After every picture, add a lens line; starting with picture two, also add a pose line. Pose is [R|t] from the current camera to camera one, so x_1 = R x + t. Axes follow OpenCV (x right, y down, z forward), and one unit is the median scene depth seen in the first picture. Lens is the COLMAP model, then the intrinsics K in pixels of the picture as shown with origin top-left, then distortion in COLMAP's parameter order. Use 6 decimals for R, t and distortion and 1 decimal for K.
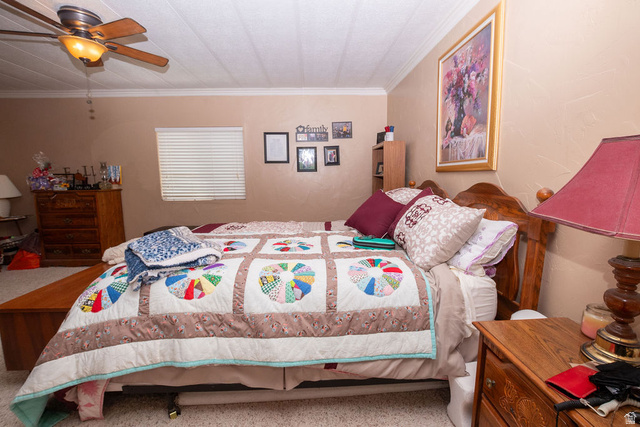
lens RADIAL K [[290.8, 0, 321.3], [0, 290.8, 213.5], [0, 0, 1]] dist [-0.031561, 0.006171]
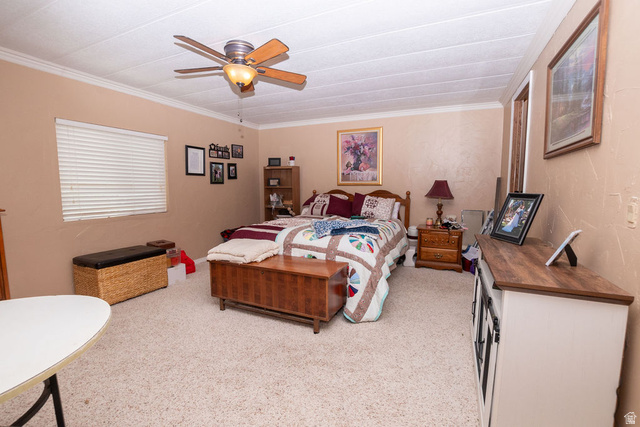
lens RADIAL K [[300.2, 0, 319.3], [0, 300.2, 215.0], [0, 0, 1]] dist [-0.030757, 0.000274]
pose [[0.430162, -0.078037, 0.899372, -1.666564], [0.114176, 0.992959, 0.031548, -0.020805], [-0.895502, 0.089116, 0.436043, 0.225495]]
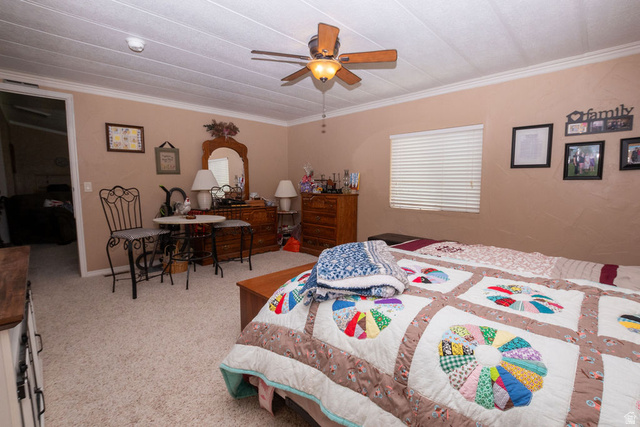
lens RADIAL K [[290.8, 0, 321.3], [0, 290.8, 213.5], [0, 0, 1]] dist [-0.031561, 0.006171]
pose [[0.686767, 0.085827, -0.721793, 0.031388], [-0.102536, 0.994514, 0.020696, -0.034937], [0.719609, 0.059797, 0.691800, 0.227852]]
